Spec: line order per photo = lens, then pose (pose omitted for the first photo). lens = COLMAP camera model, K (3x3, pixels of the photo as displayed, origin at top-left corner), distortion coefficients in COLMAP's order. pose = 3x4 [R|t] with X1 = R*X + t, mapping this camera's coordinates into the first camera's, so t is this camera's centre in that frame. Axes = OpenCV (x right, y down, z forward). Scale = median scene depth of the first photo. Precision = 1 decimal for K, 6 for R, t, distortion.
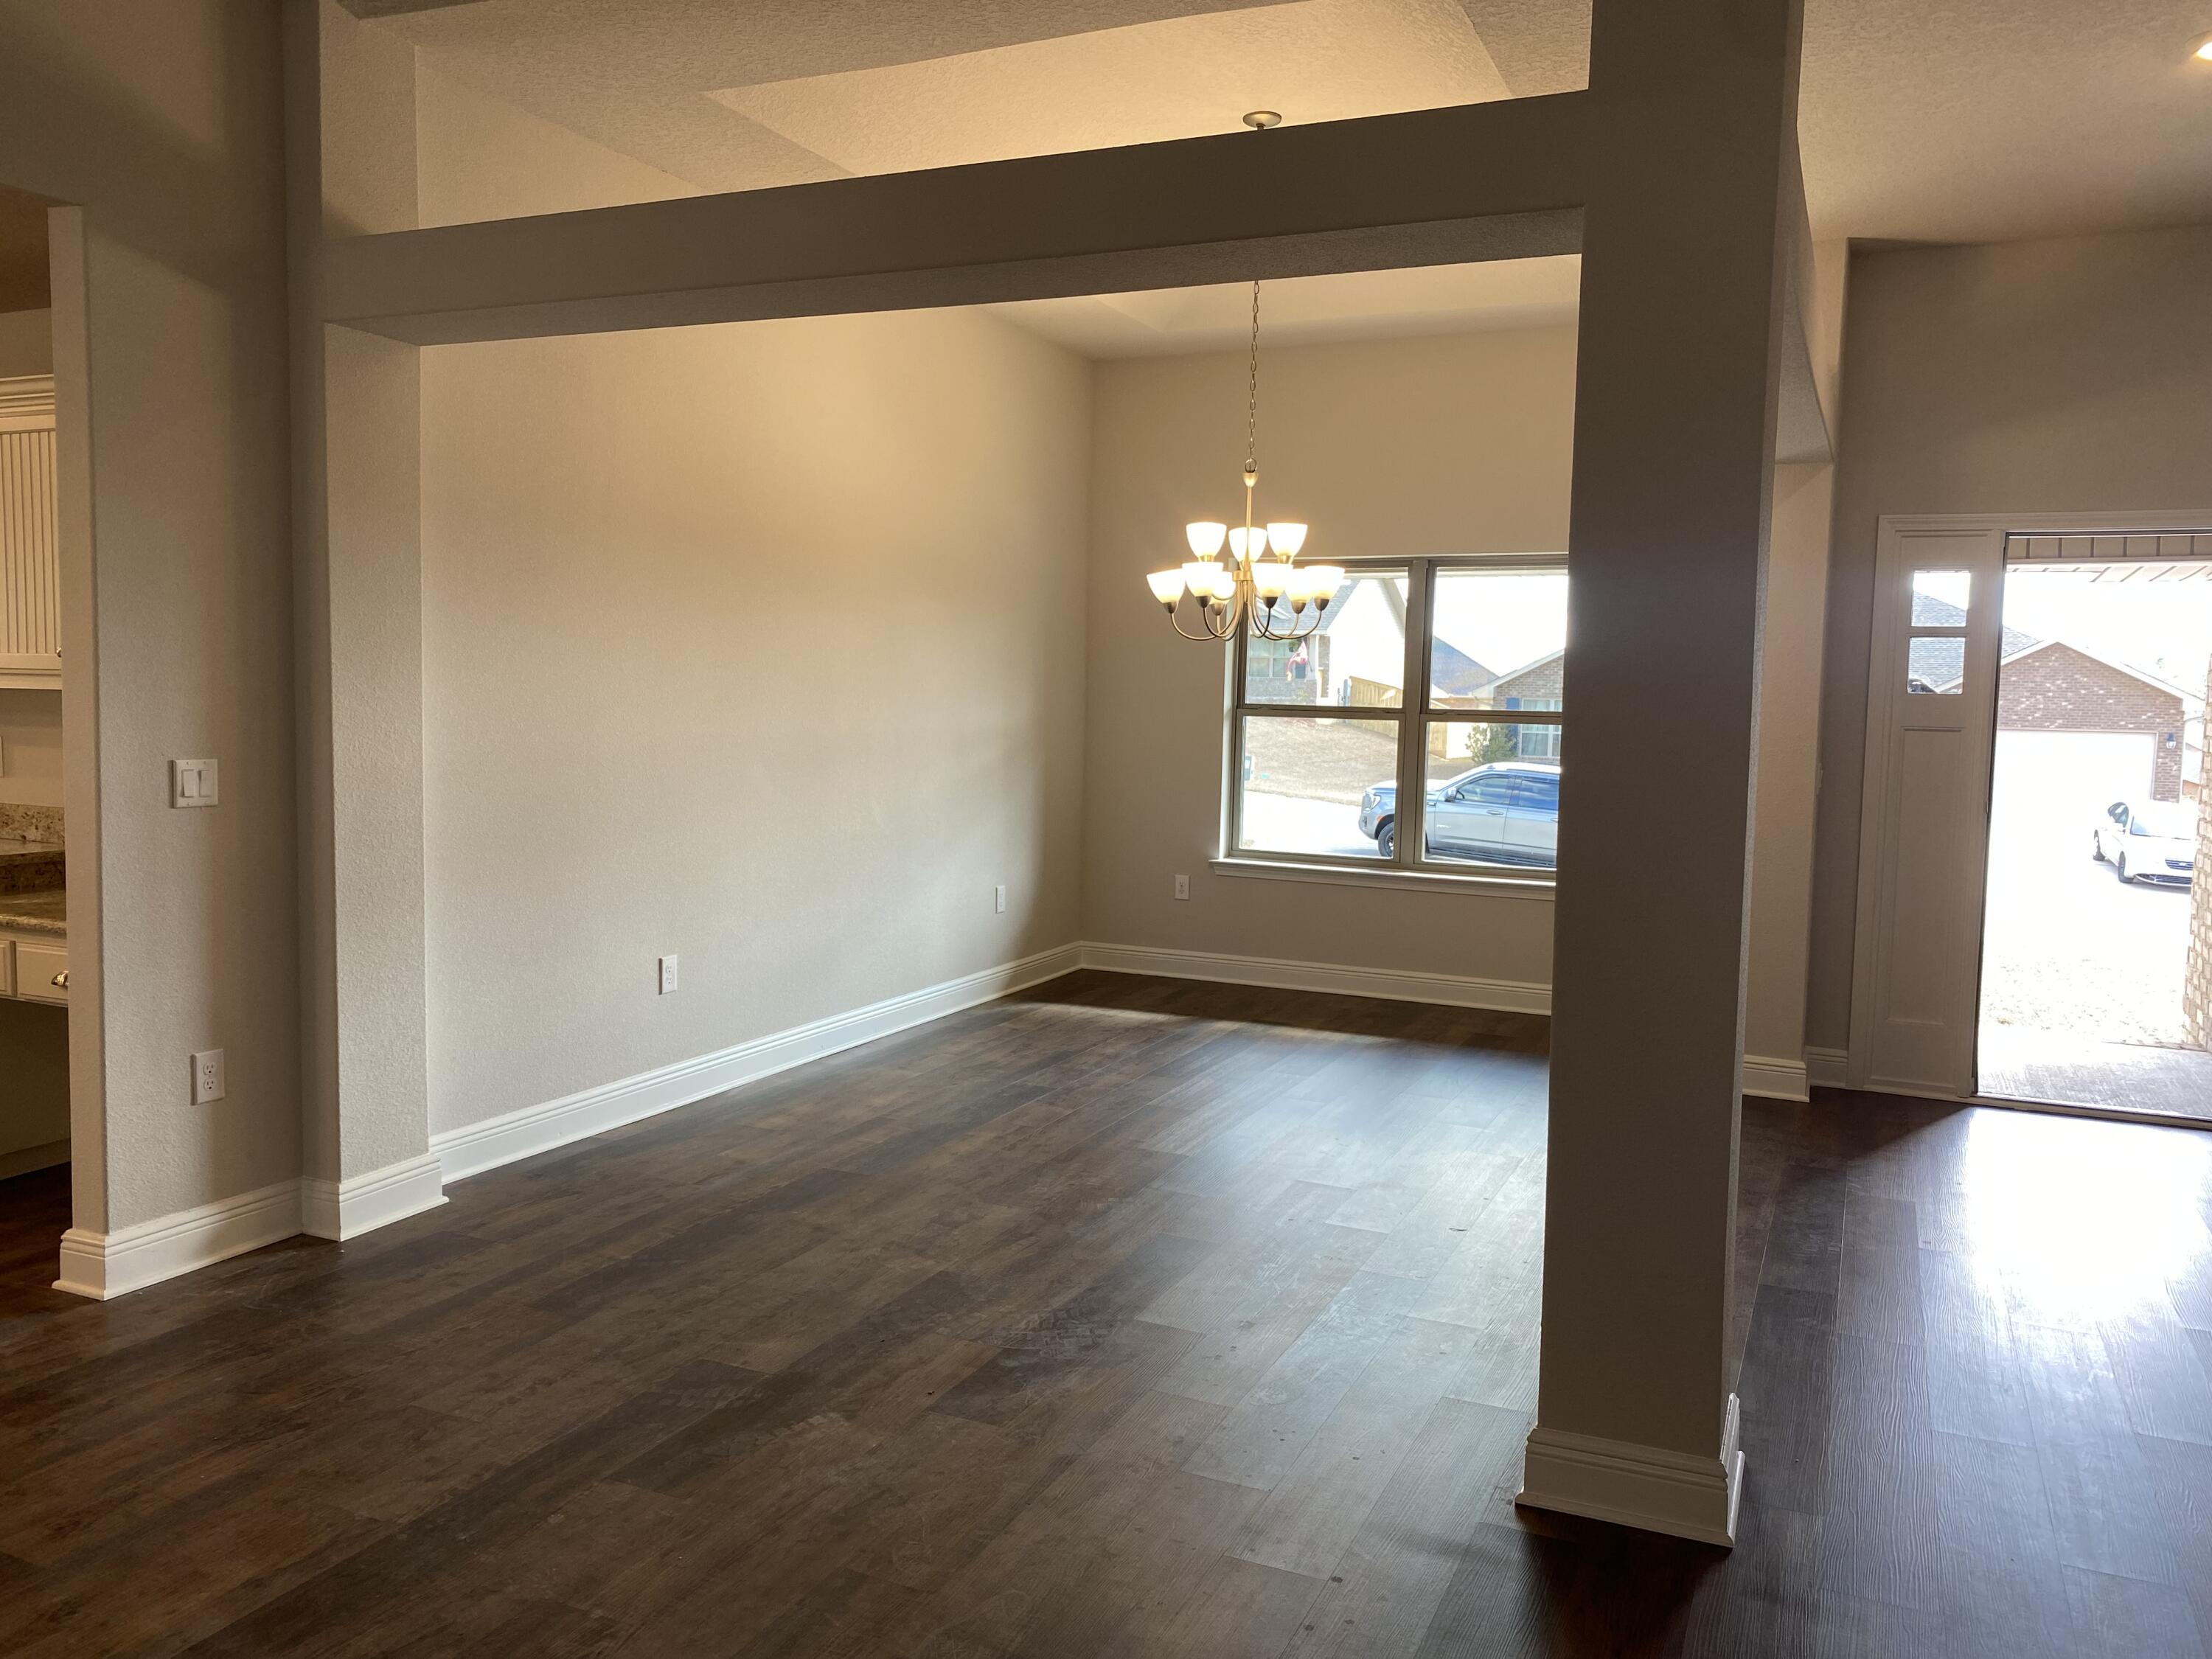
lens RADIAL K [[1684.2, 0, 1083.5], [0, 1684.2, 816.6], [0, 0, 1]] dist [0.056381, -0.065768]
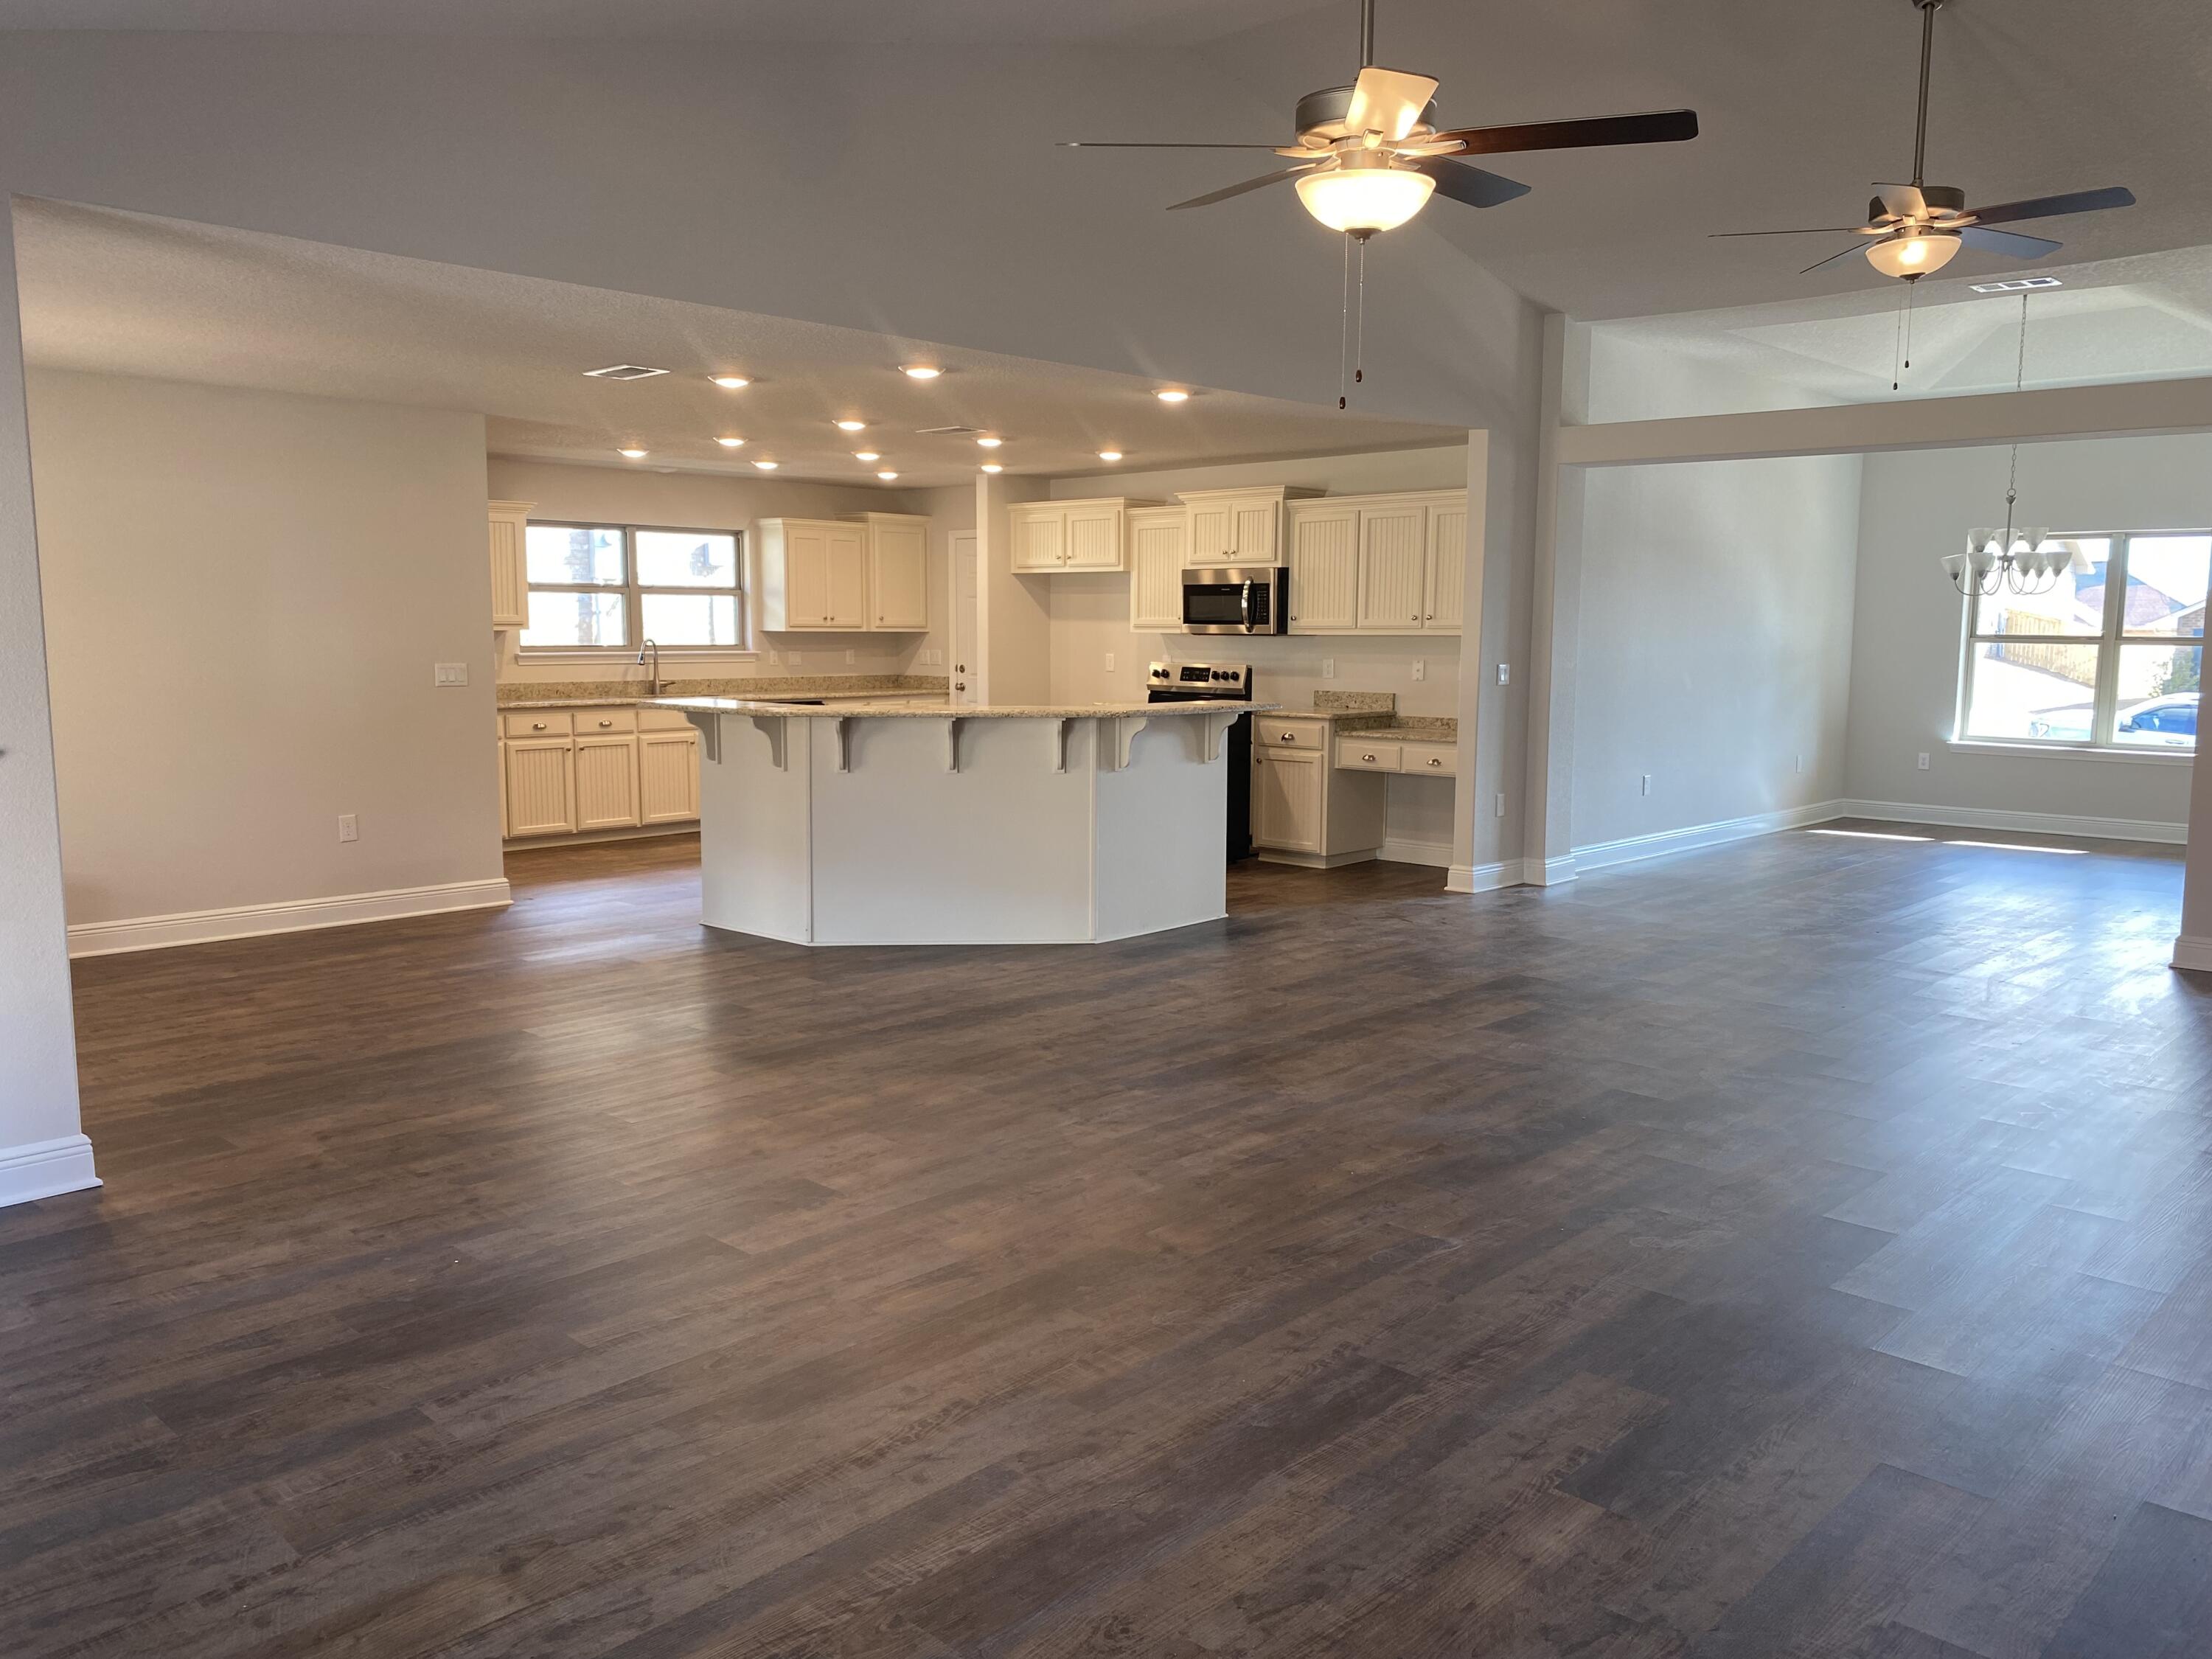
lens RADIAL K [[1684.2, 0, 1068.0], [0, 1684.2, 820.3], [0, 0, 1]] dist [0.056381, -0.065768]
pose [[0.943427, 0.023961, -0.330713, -0.309107], [-0.011797, 0.999180, 0.038740, 0.090809], [0.331370, -0.032647, 0.942936, -1.298103]]
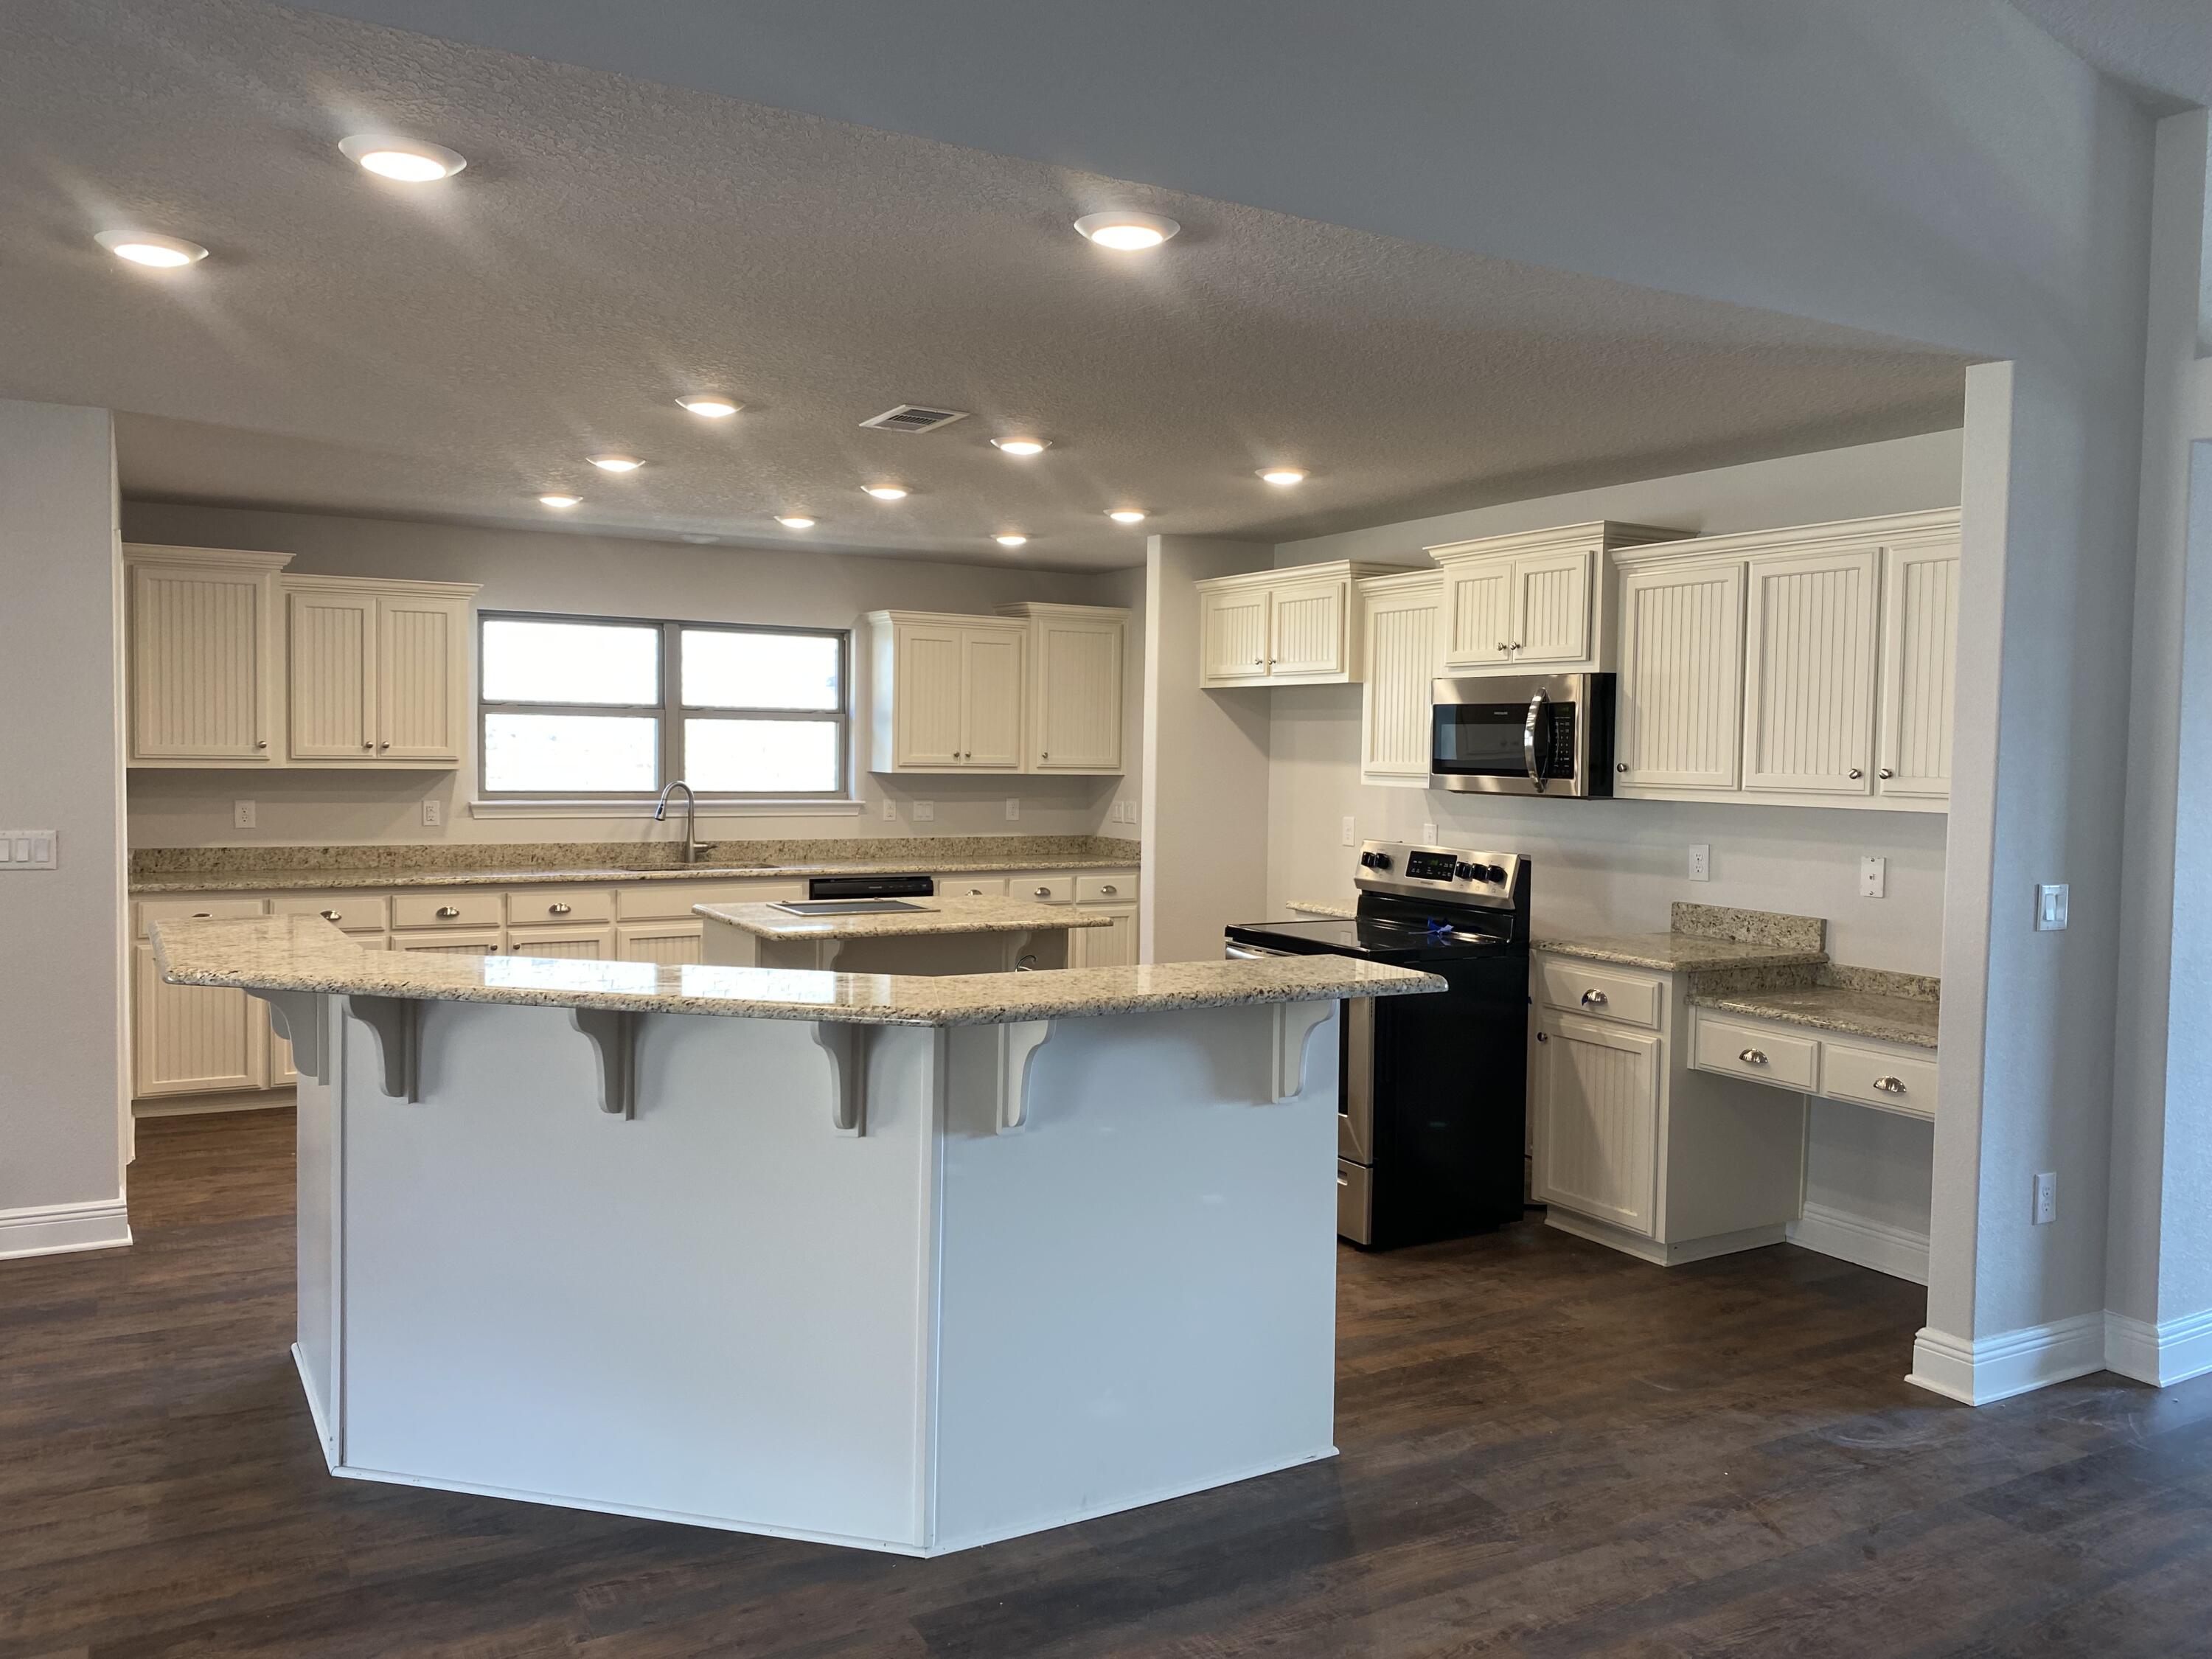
lens RADIAL K [[1684.2, 0, 1102.5], [0, 1684.2, 814.7], [0, 0, 1]] dist [0.056381, -0.065768]
pose [[0.810384, 0.017649, -0.585633, -0.376360], [-0.044817, 0.998485, -0.031925, -0.016519], [0.584183, 0.052118, 0.809947, -0.153710]]
